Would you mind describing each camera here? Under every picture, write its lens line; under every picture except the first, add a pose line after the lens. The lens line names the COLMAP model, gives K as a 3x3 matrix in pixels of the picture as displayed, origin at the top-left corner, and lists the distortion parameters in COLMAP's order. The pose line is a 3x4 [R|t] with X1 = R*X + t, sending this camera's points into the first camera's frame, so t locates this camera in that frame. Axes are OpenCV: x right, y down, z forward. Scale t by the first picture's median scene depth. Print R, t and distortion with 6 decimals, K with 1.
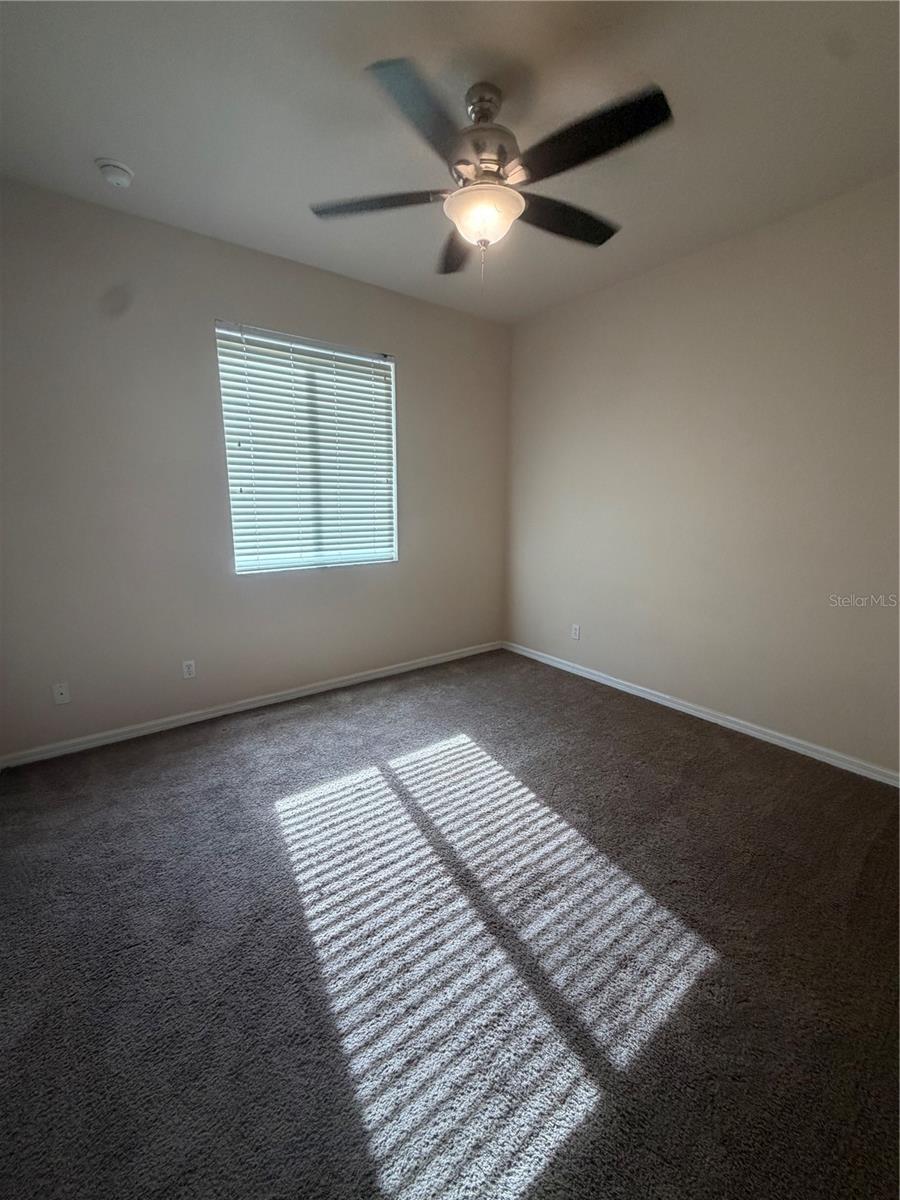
lens RADIAL K [[478.8, 0, 460.4], [0, 478.8, 603.4], [0, 0, 1]] dist [0.002089, 0.000206]
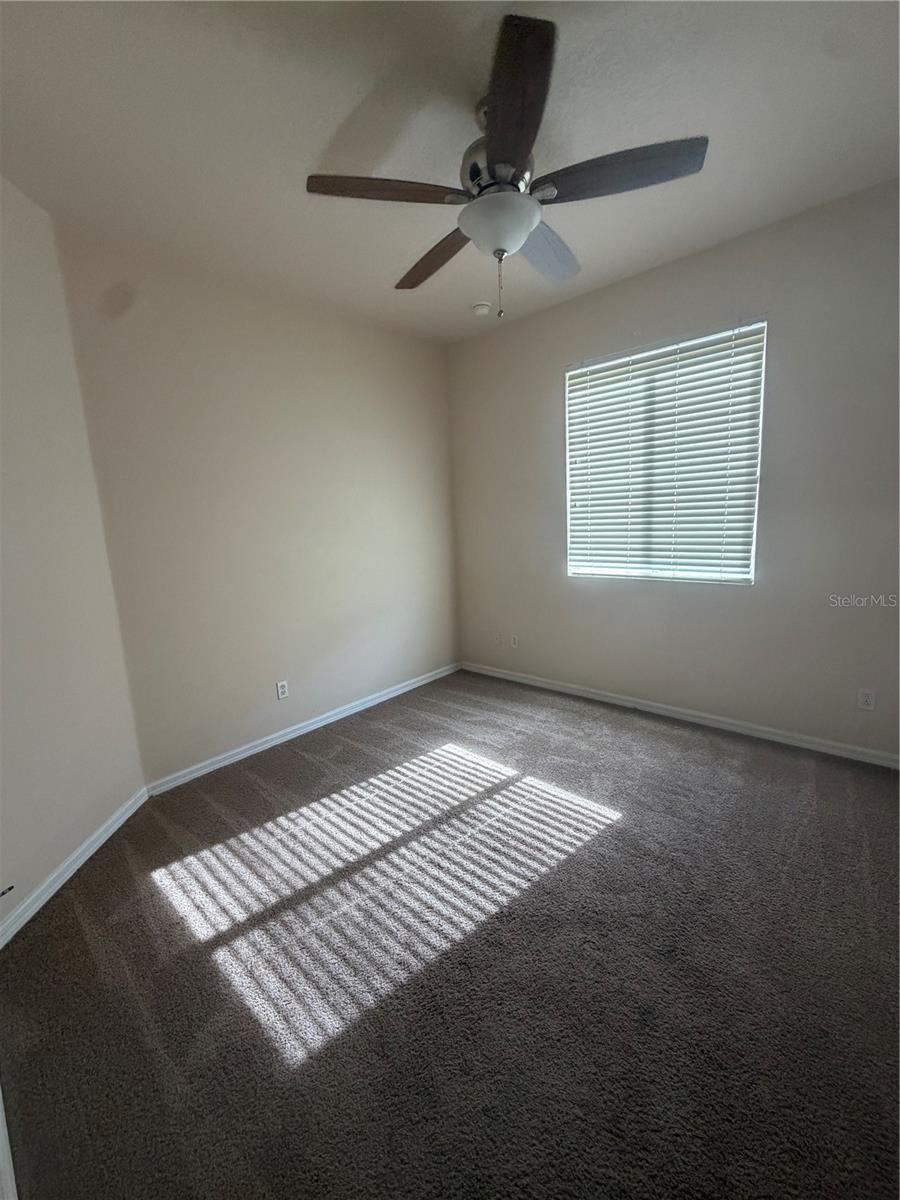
lens RADIAL K [[478.8, 0, 453.9], [0, 478.8, 604.0], [0, 0, 1]] dist [0.002089, 0.000206]
pose [[0.193454, 0.158199, -0.968271, 1.047455], [-0.164449, 0.978181, 0.126962, -0.162968], [0.967229, 0.134670, 0.215249, 0.809690]]
